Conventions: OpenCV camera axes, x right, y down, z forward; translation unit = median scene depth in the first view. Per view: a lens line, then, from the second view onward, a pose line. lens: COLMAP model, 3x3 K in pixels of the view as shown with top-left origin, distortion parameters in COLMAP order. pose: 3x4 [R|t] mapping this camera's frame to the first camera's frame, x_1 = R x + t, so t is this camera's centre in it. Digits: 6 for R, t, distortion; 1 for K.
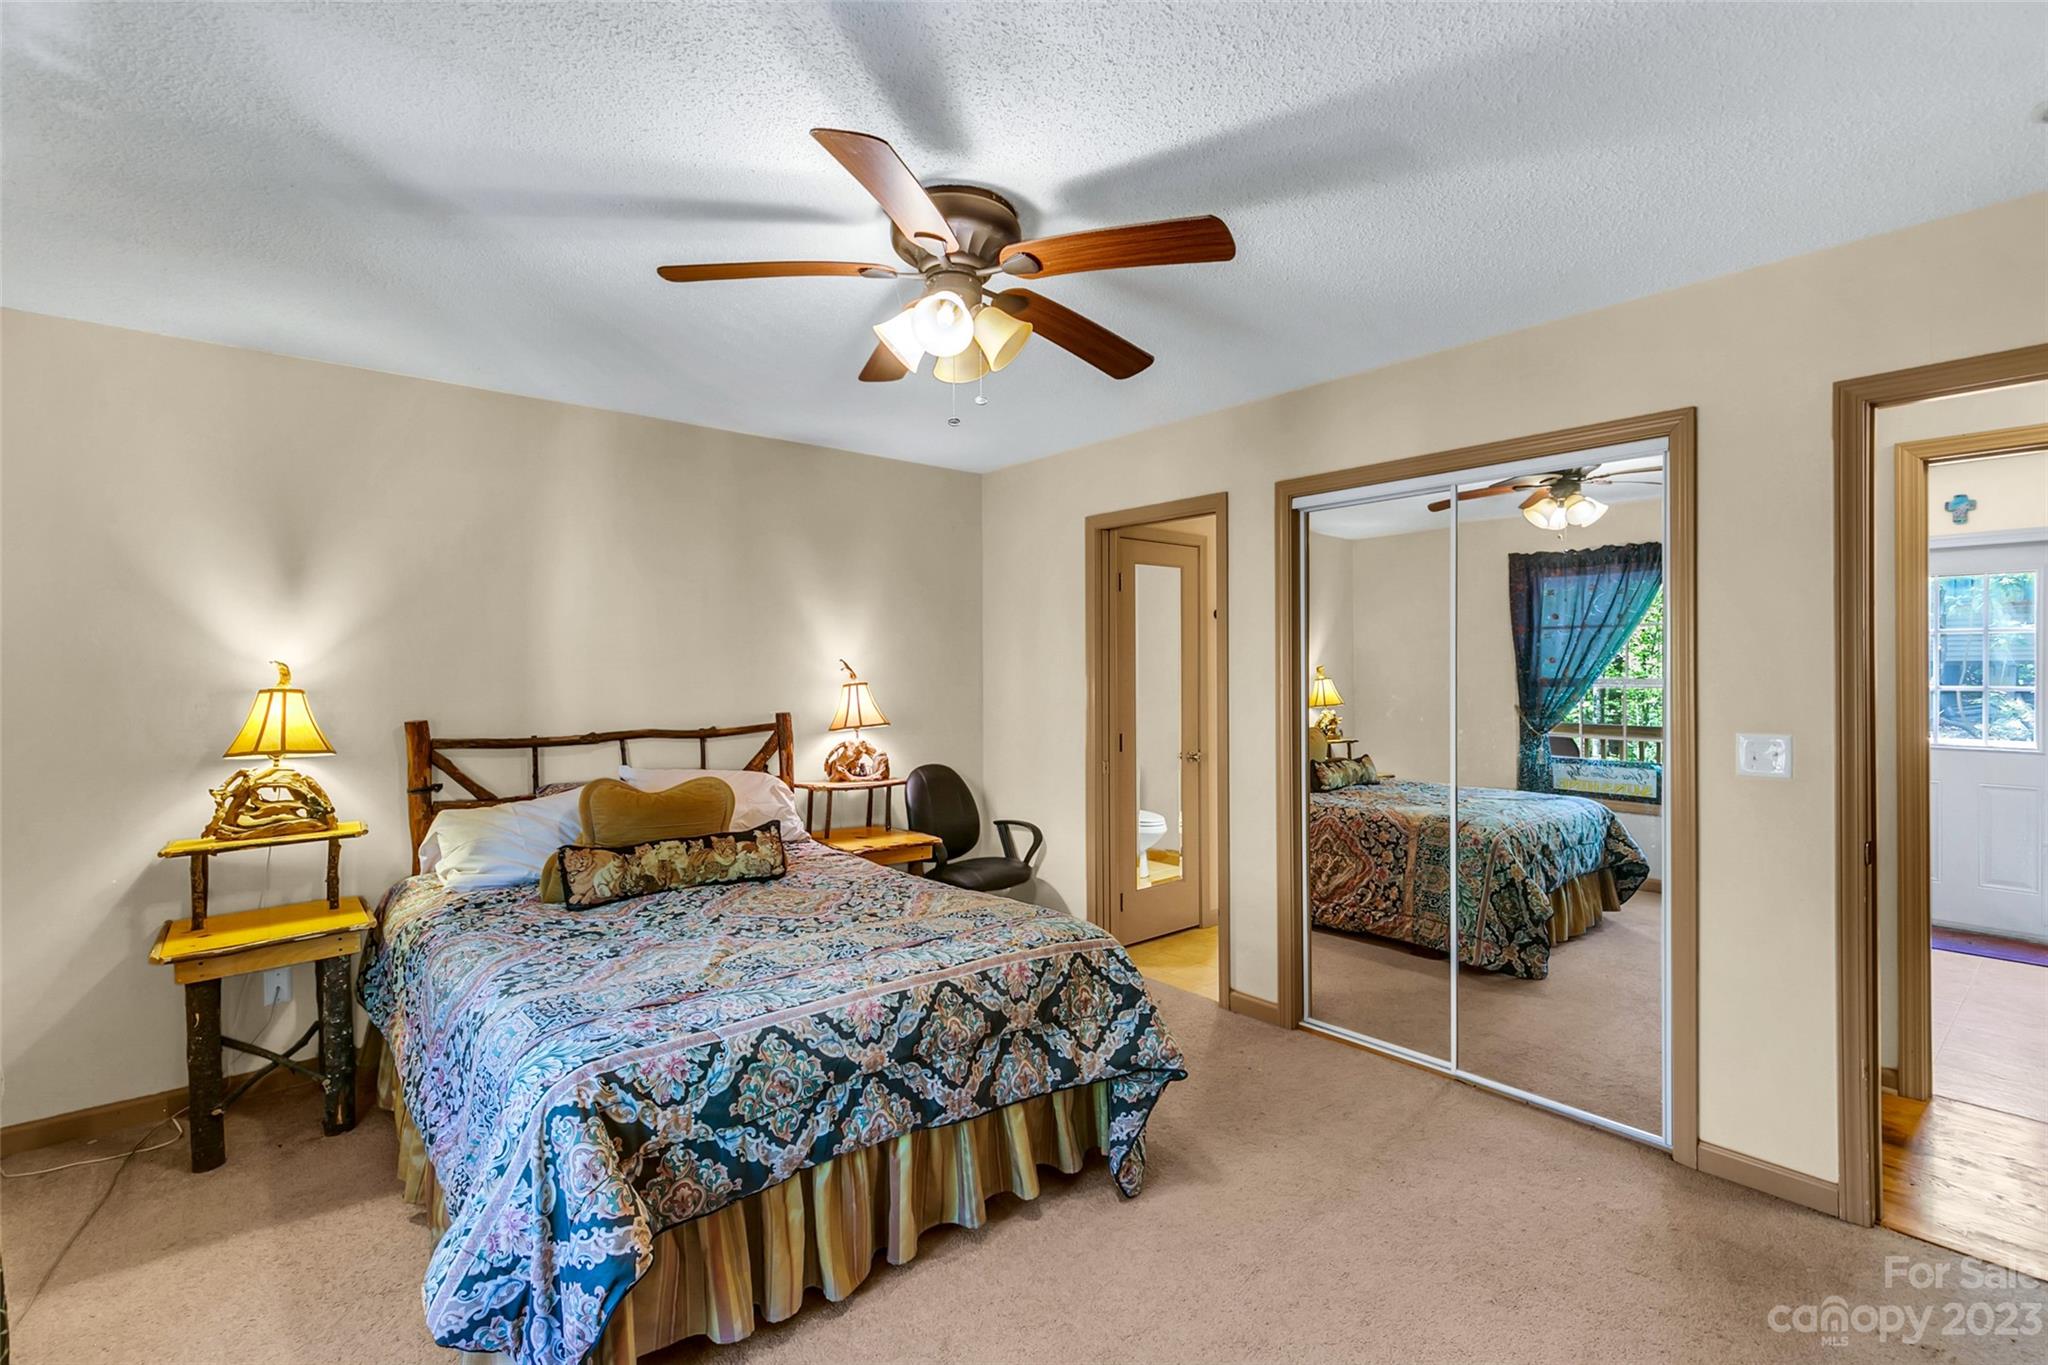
lens RADIAL K [[931.4, 0, 1024.9], [0, 931.4, 674.4], [0, 0, 1]] dist [0.008841, -0.000632]
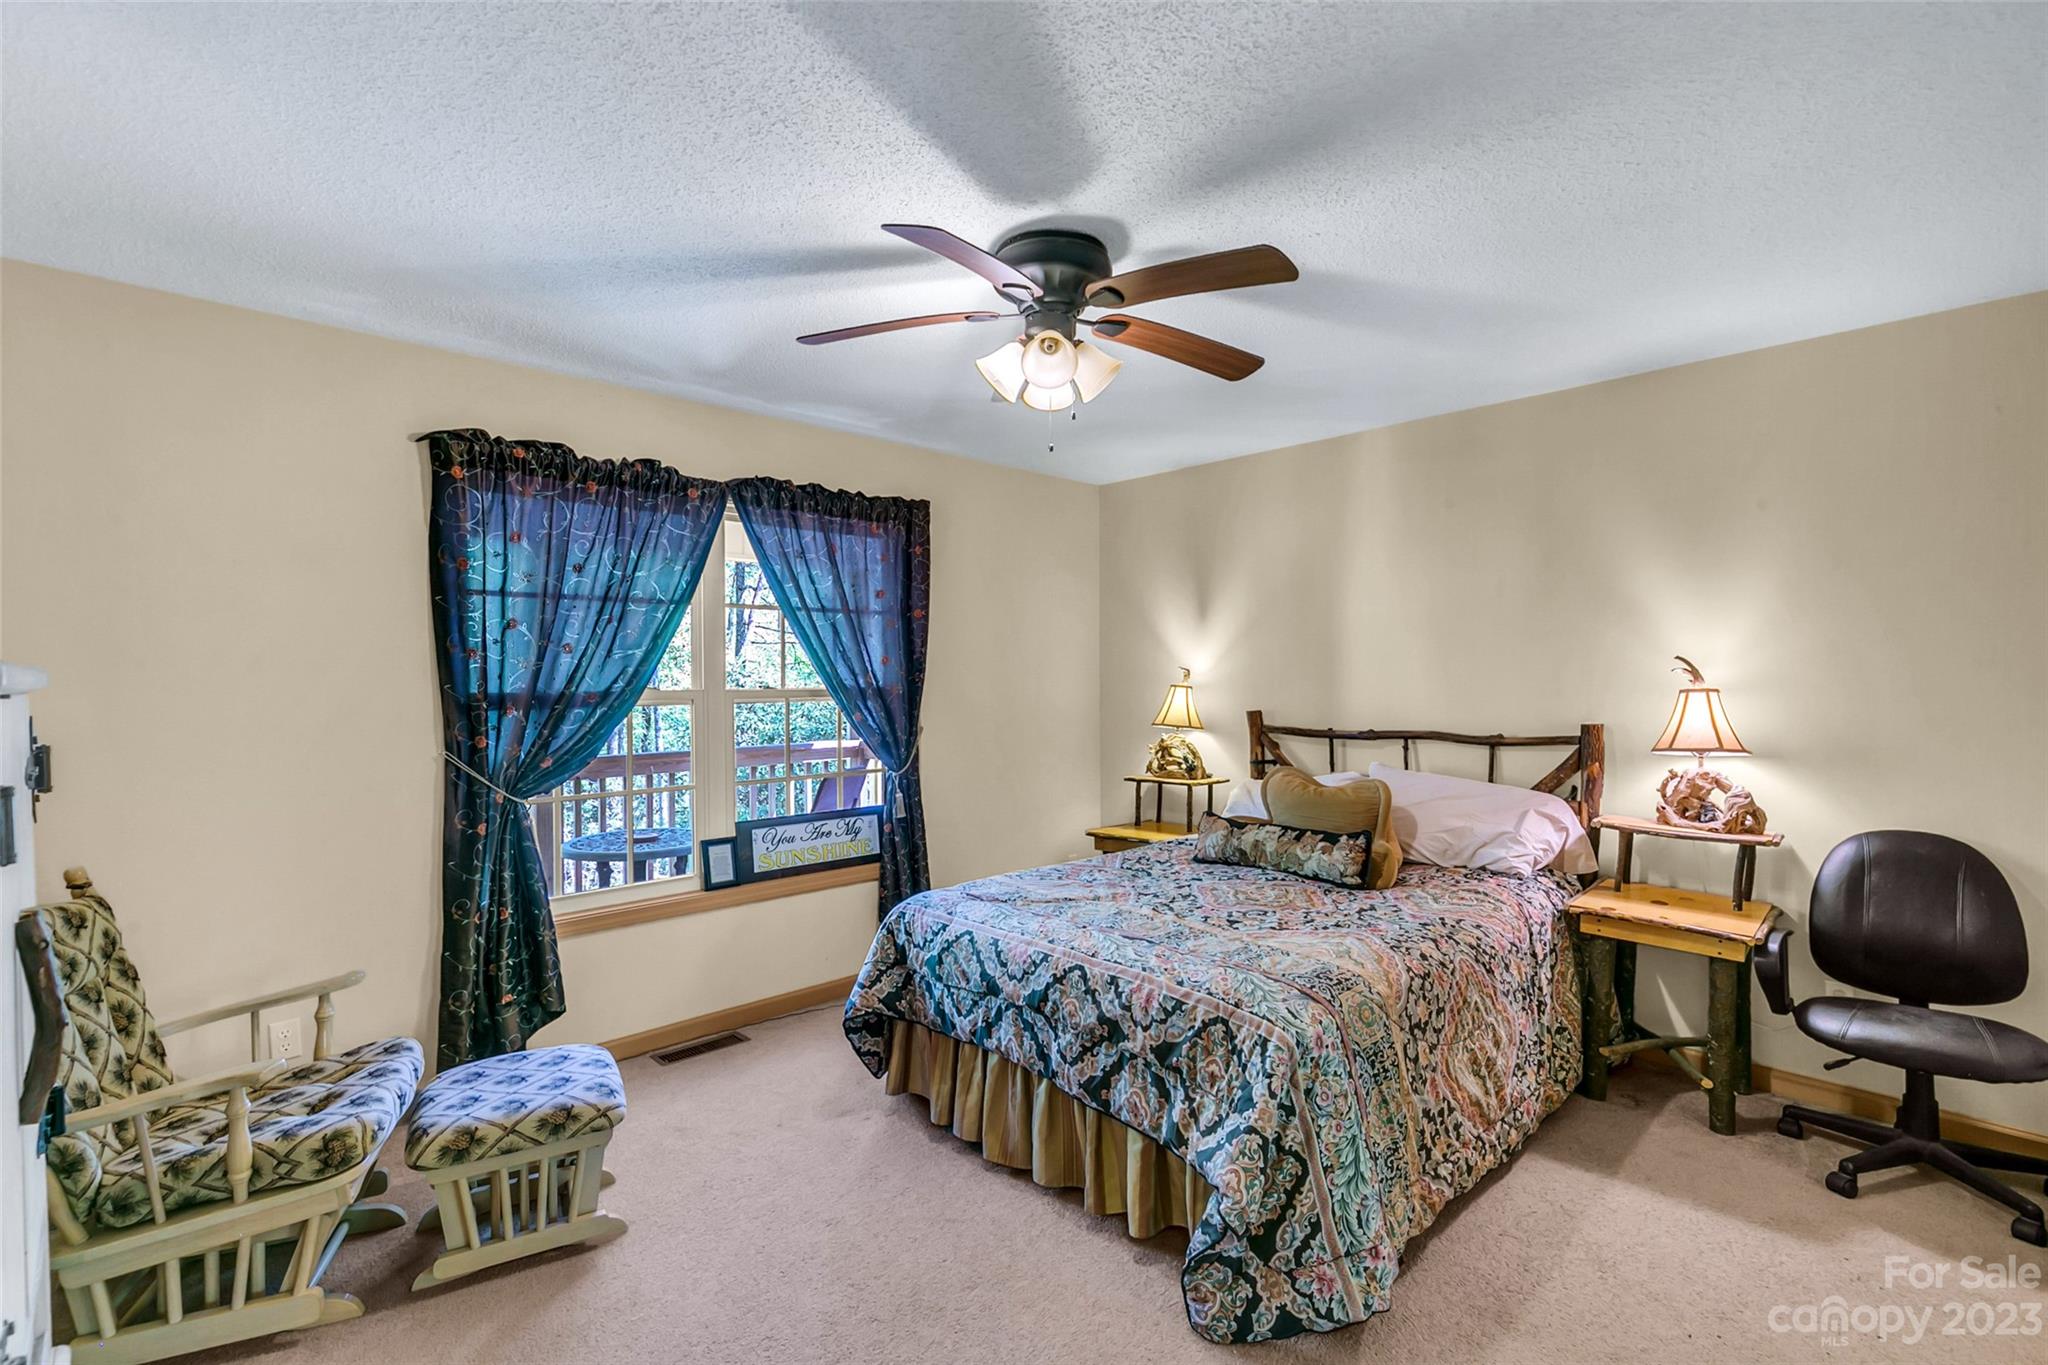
lens RADIAL K [[931.4, 0, 1030.3], [0, 931.4, 698.9], [0, 0, 1]] dist [0.008841, -0.000632]
pose [[0.056970, 0.027070, -0.998009, 0.857815], [-0.000066, 0.999632, 0.027110, -0.004395], [0.998376, -0.001478, 0.056951, 0.781382]]
